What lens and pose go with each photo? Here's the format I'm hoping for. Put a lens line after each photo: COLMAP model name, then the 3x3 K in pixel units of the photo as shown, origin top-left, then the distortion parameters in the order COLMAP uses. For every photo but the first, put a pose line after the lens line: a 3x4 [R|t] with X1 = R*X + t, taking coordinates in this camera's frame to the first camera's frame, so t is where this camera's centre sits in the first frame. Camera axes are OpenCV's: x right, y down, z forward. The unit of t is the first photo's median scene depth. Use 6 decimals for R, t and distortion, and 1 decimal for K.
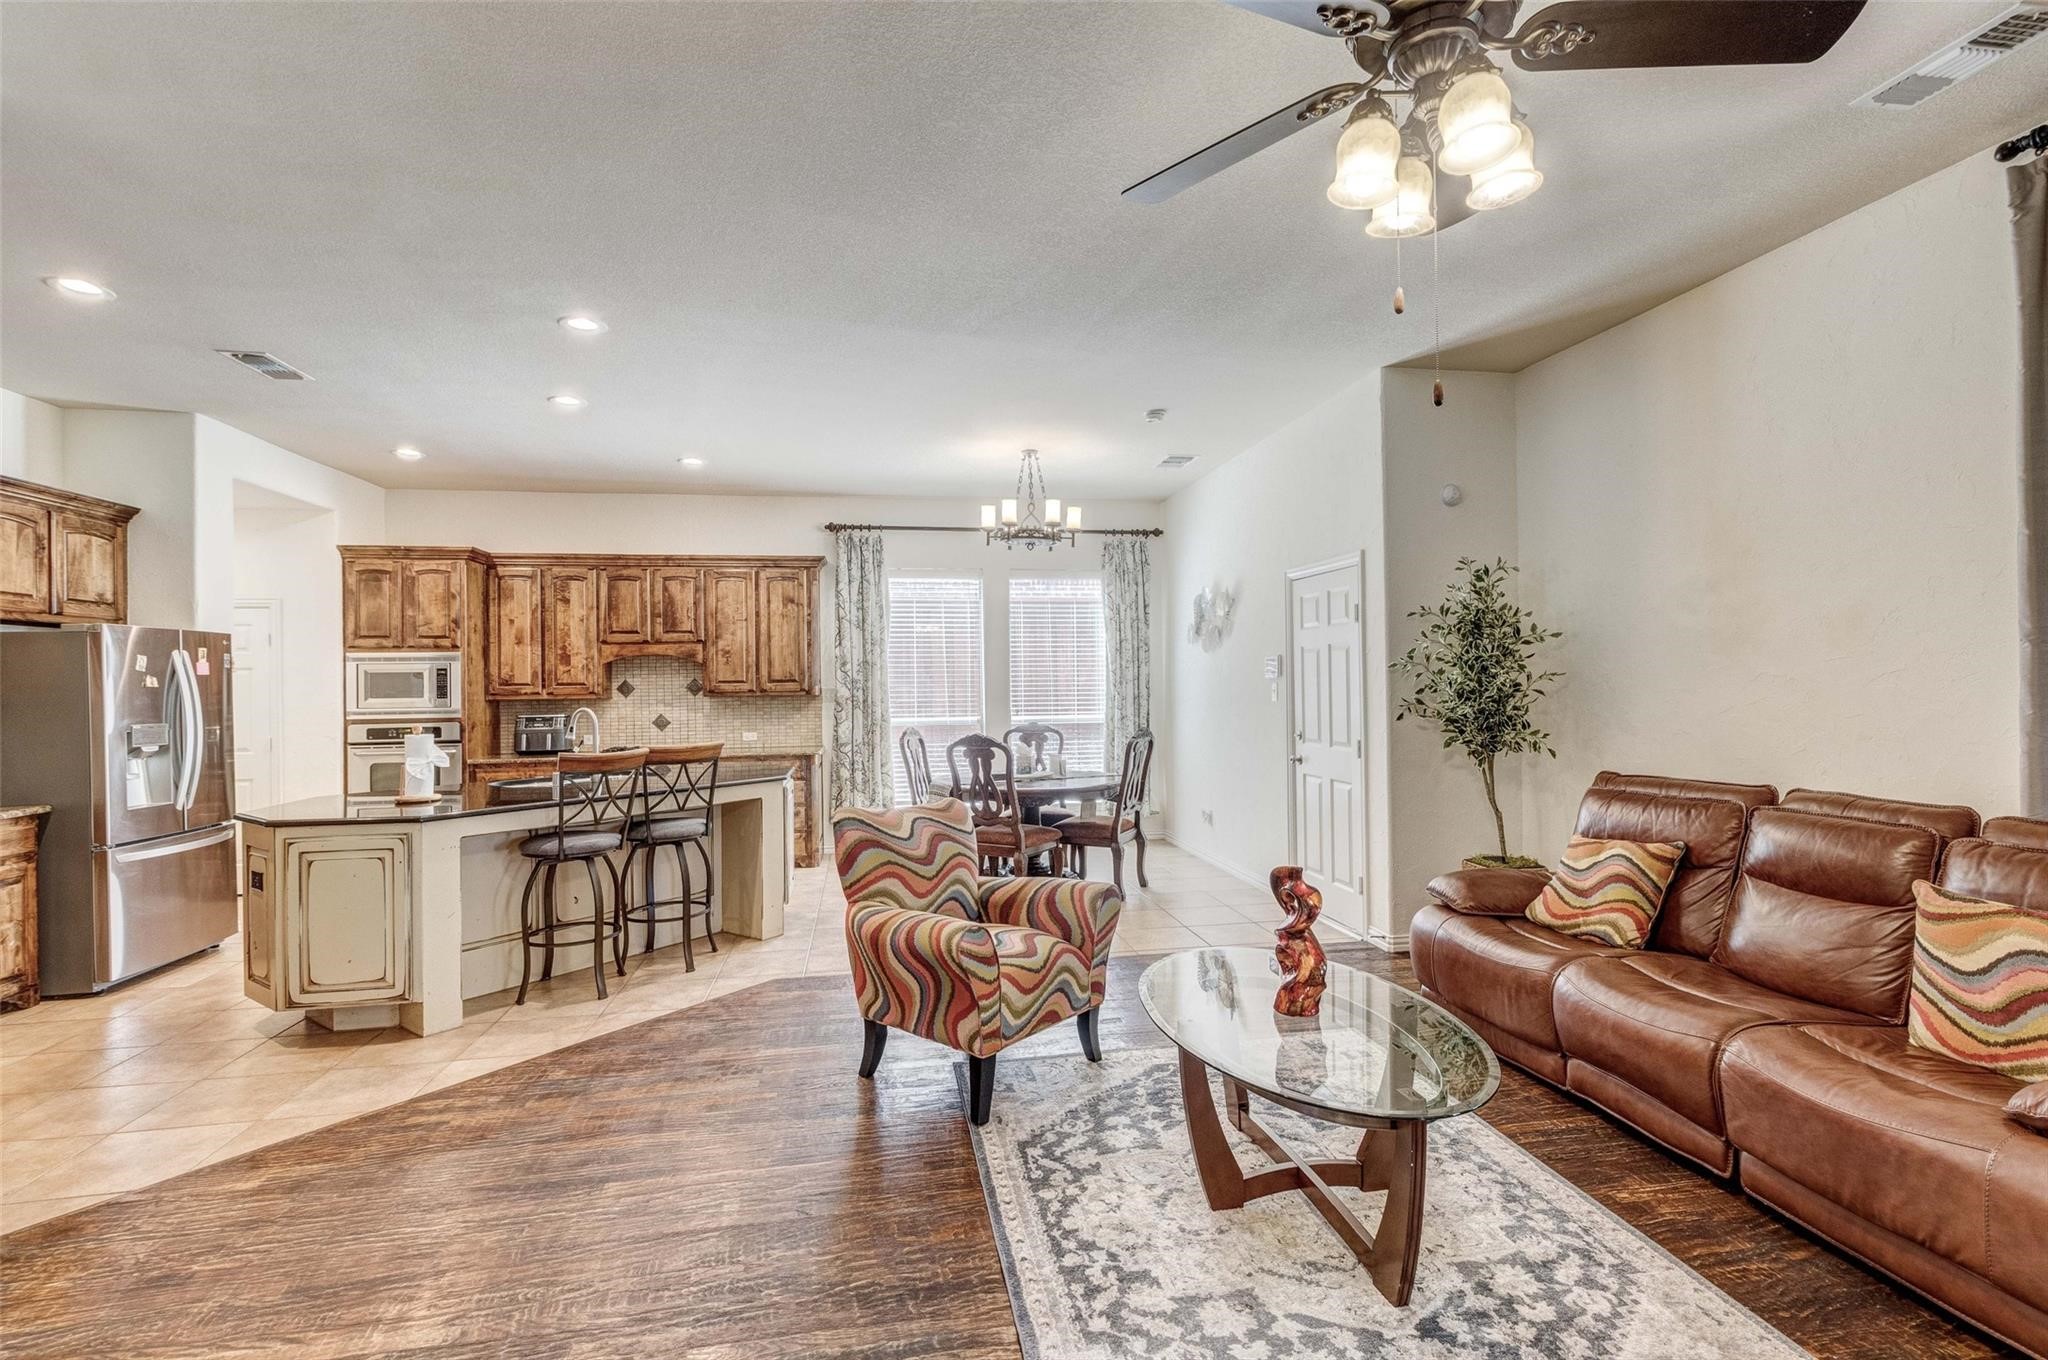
lens RADIAL K [[941.1, 0, 1029.1], [0, 941.1, 676.5], [0, 0, 1]] dist [-0.004063, 0.000312]
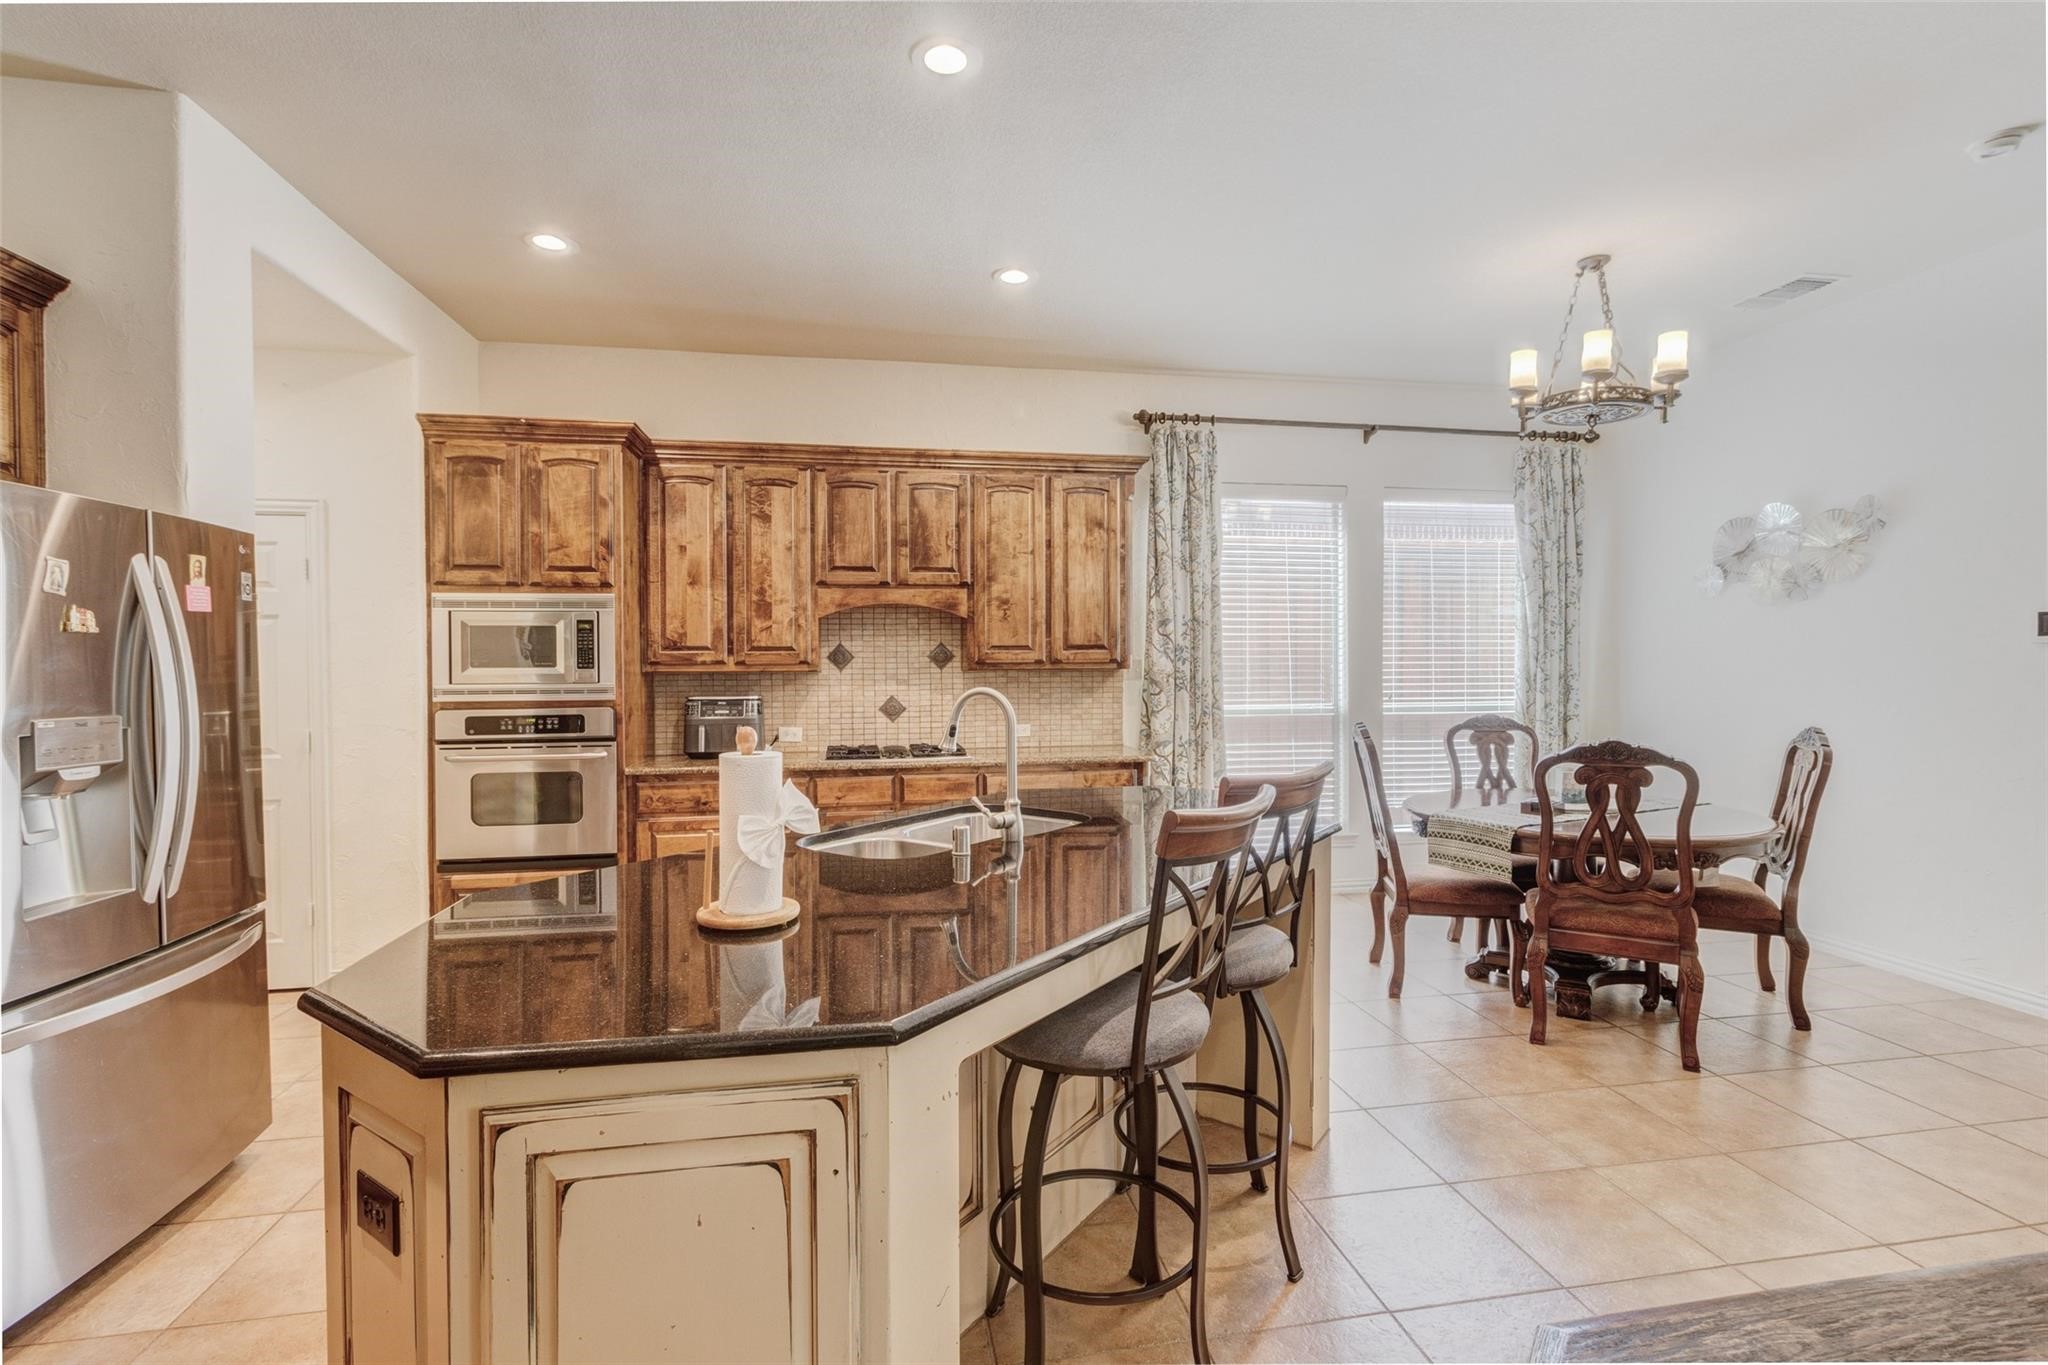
lens RADIAL K [[941.1, 0, 1023.8], [0, 941.1, 681.3], [0, 0, 1]] dist [-0.004063, 0.000312]
pose [[0.999963, 0.008600, 0.000013, -0.318539], [-0.008598, 0.999628, 0.025893, 0.012478], [0.000210, -0.025892, 0.999665, 0.361054]]
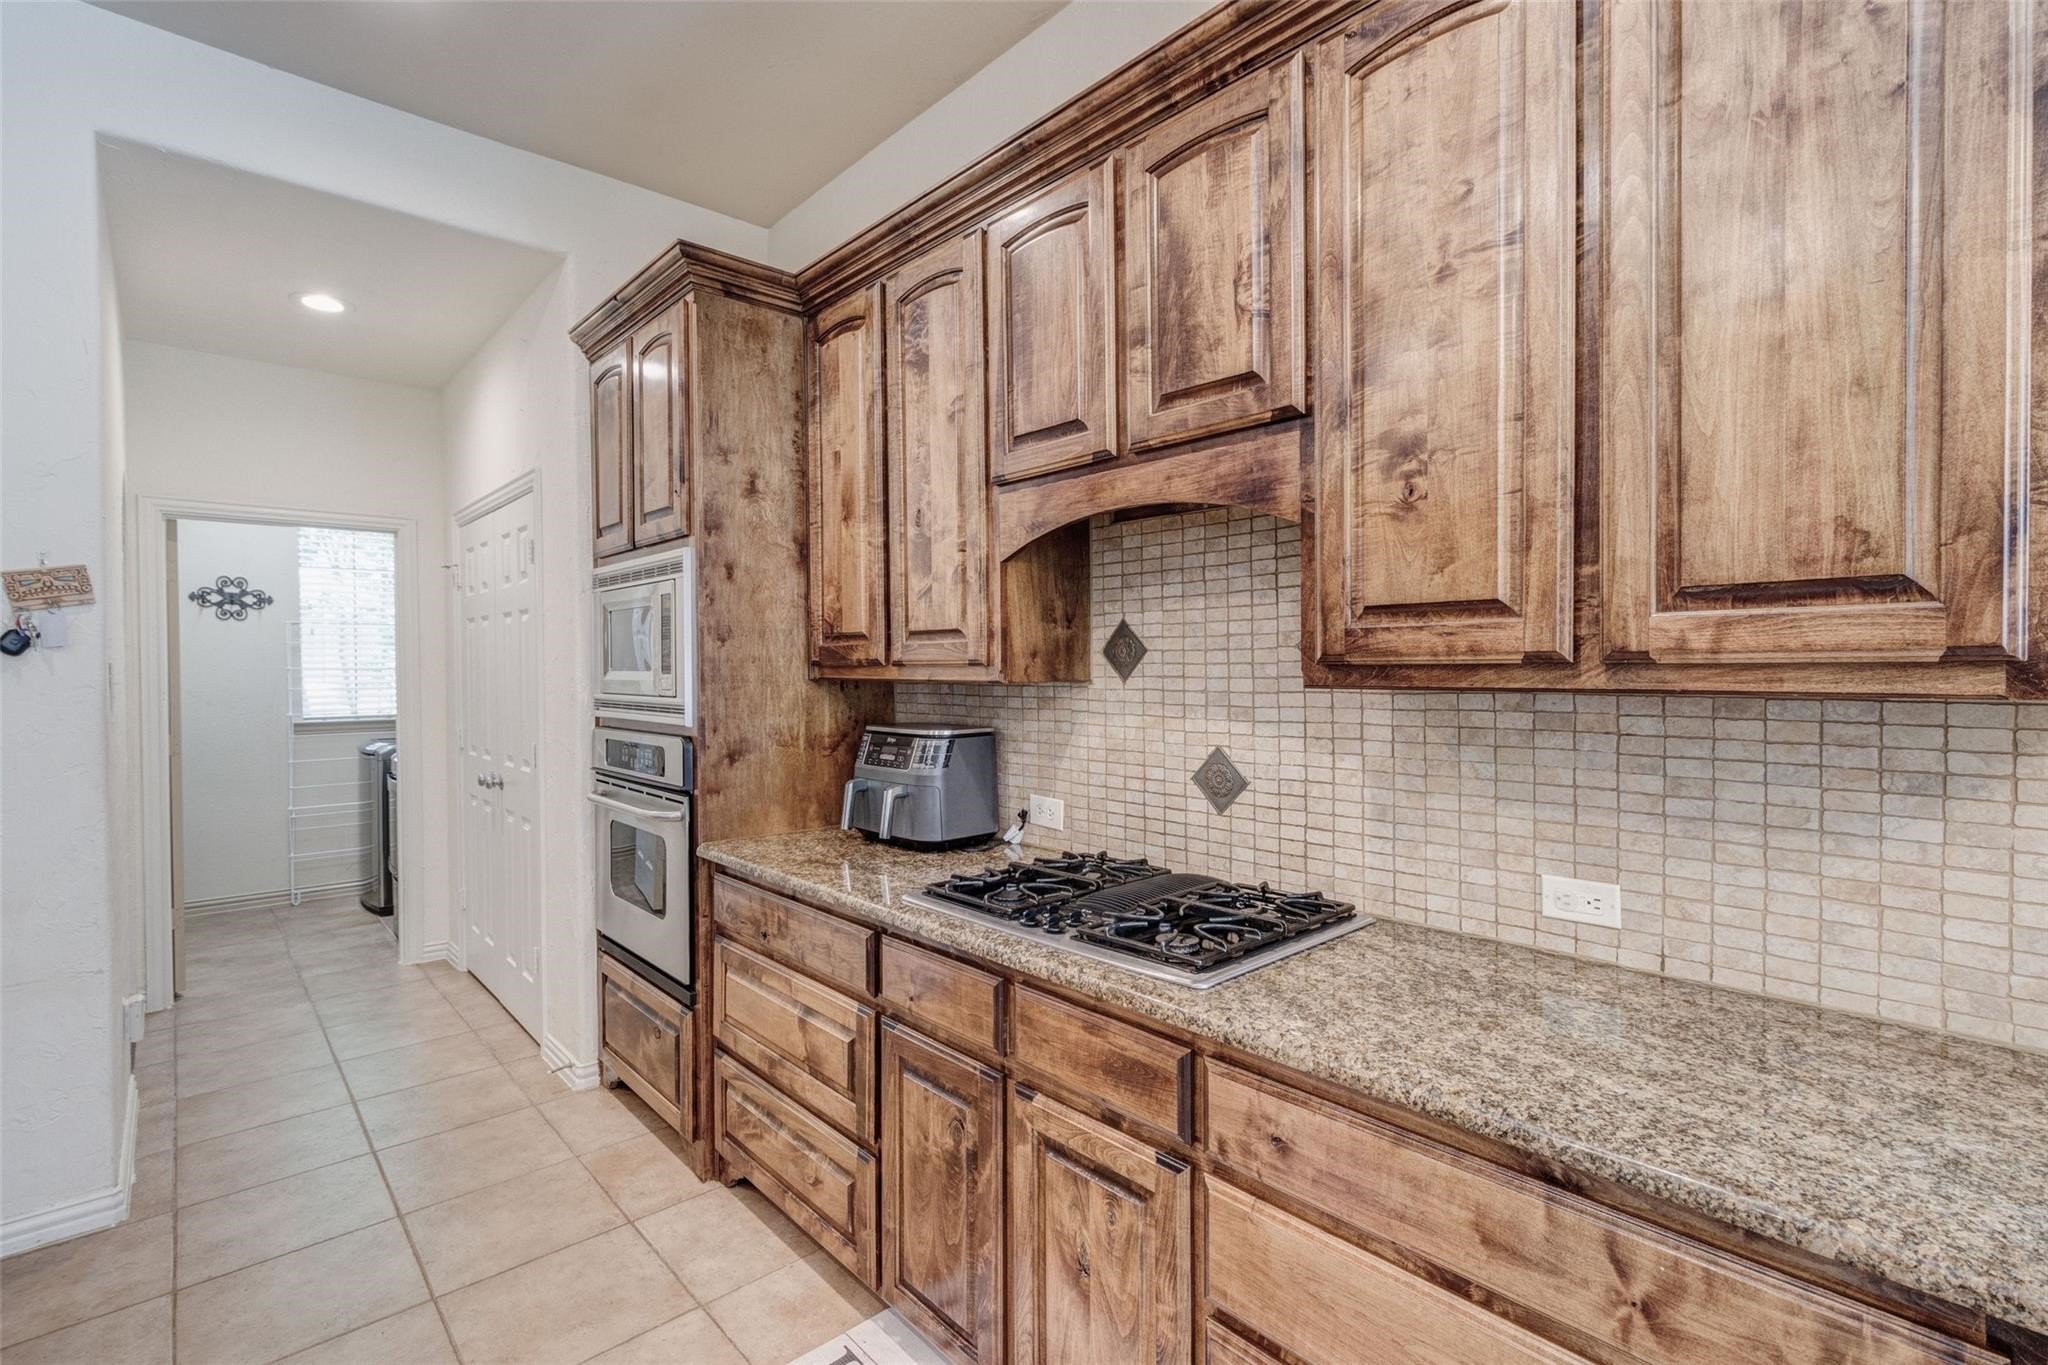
lens RADIAL K [[941.1, 0, 1024.9], [0, 941.1, 680.0], [0, 0, 1]] dist [-0.004063, 0.000312]
pose [[0.535380, 0.025078, -0.844239, -0.213386], [0.003014, 0.999496, 0.031601, 0.013684], [0.844606, -0.019464, 0.535035, 0.869319]]
